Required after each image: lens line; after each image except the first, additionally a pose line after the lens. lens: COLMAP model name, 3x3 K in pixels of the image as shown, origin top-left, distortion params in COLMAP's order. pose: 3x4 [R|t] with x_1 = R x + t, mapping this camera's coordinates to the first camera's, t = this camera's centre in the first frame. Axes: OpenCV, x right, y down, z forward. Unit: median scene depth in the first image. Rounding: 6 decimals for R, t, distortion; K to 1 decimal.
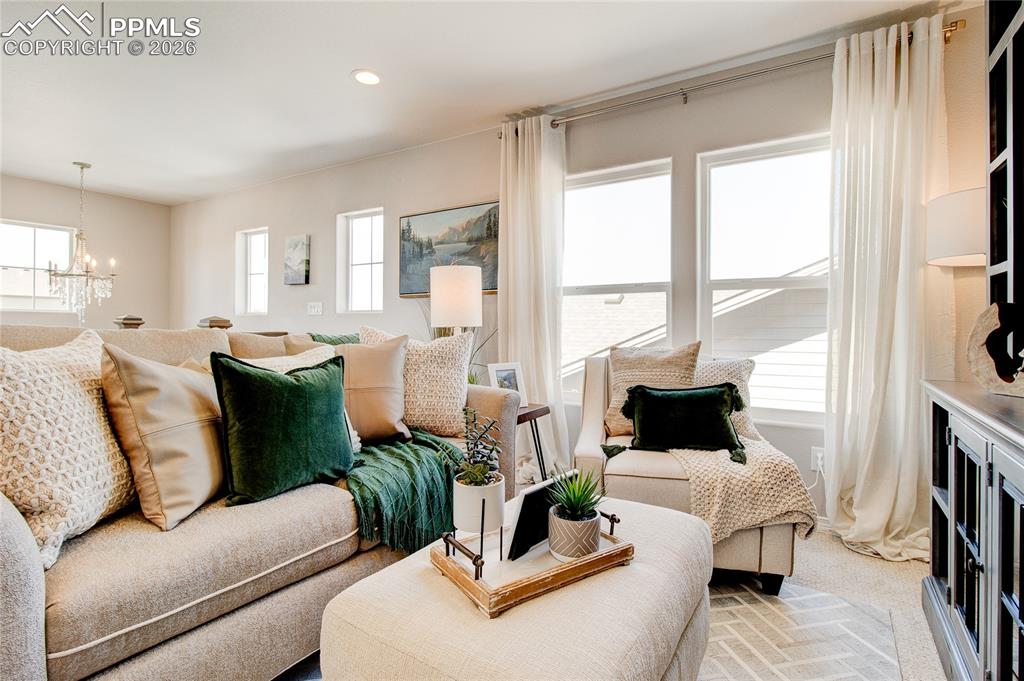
lens RADIAL K [[495.7, 0, 513.7], [0, 495.7, 327.7], [0, 0, 1]] dist [0.000757, 0.000008]
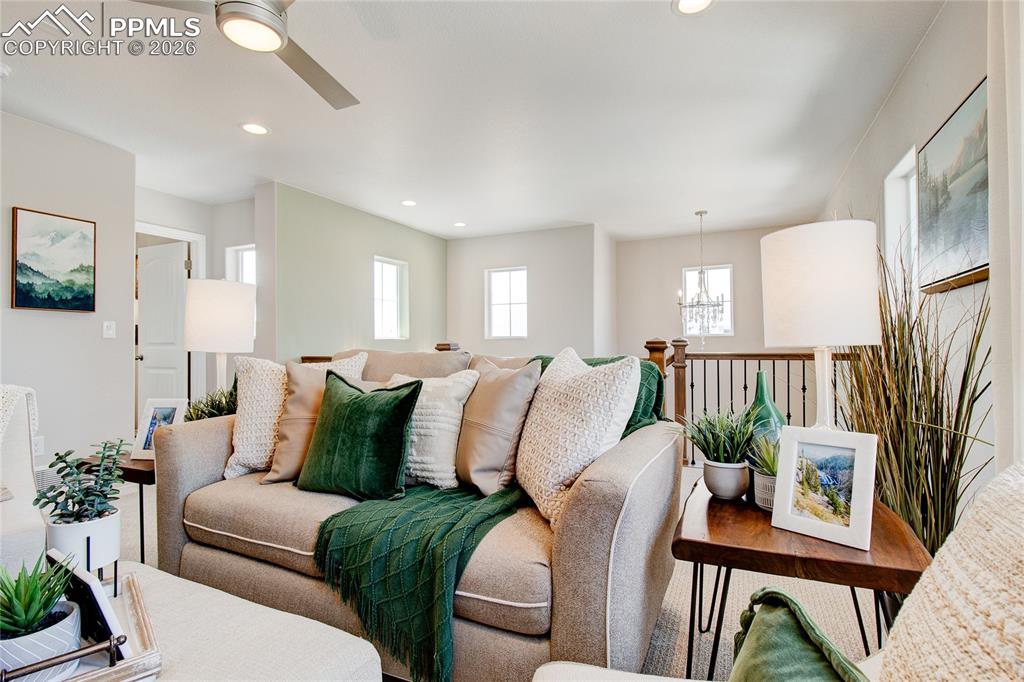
lens RADIAL K [[495.7, 0, 513.7], [0, 495.7, 328.2], [0, 0, 1]] dist [0.000757, 0.000008]
pose [[0.116371, -0.045477, -0.992164, 0.398434], [0.008629, 0.998960, -0.044777, -0.003297], [0.993168, -0.003351, 0.116643, 0.666666]]
